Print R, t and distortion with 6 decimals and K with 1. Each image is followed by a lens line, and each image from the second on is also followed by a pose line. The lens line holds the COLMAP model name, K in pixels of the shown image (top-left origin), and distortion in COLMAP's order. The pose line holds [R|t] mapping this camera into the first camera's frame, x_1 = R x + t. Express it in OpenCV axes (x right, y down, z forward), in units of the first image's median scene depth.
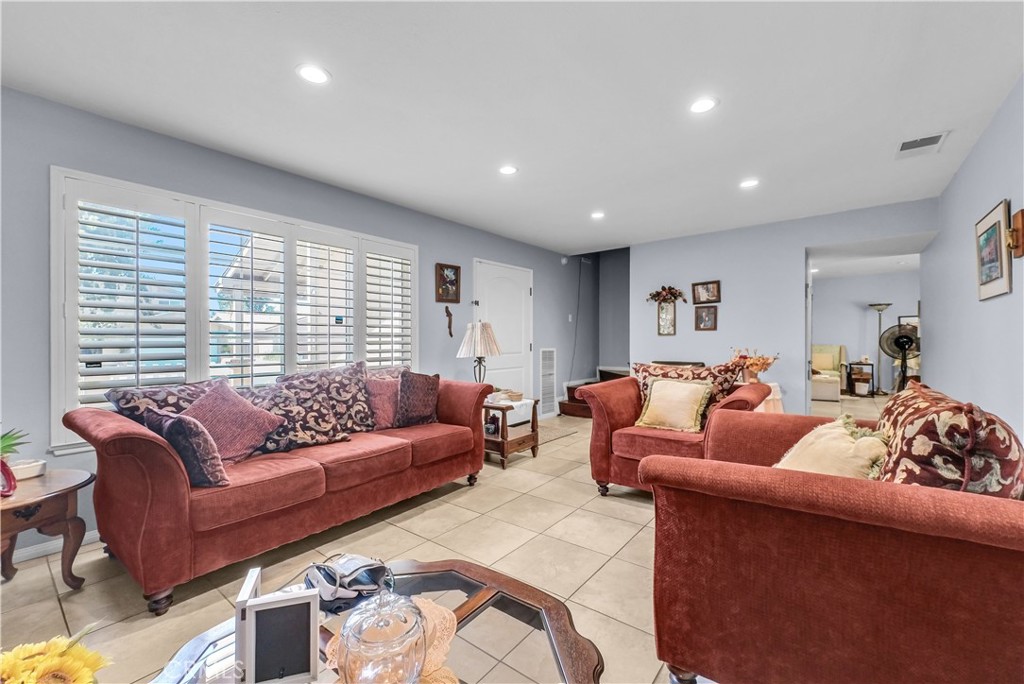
lens RADIAL K [[418.9, 0, 511.8], [0, 418.9, 339.9], [0, 0, 1]] dist [0.000623, 0.000128]
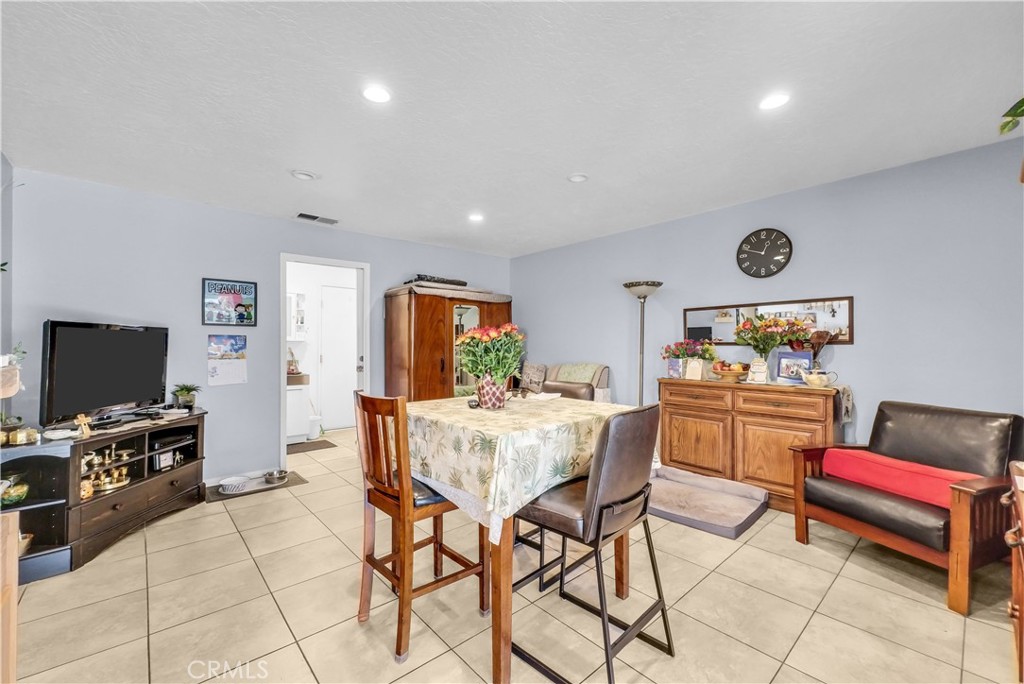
lens RADIAL K [[418.9, 0, 513.3], [0, 418.9, 345.2], [0, 0, 1]] dist [0.000623, 0.000128]
pose [[0.985414, 0.006666, -0.170041, 1.147388], [-0.008000, 0.999942, -0.007165, -0.014024], [0.169983, 0.008421, 0.985411, 0.705140]]
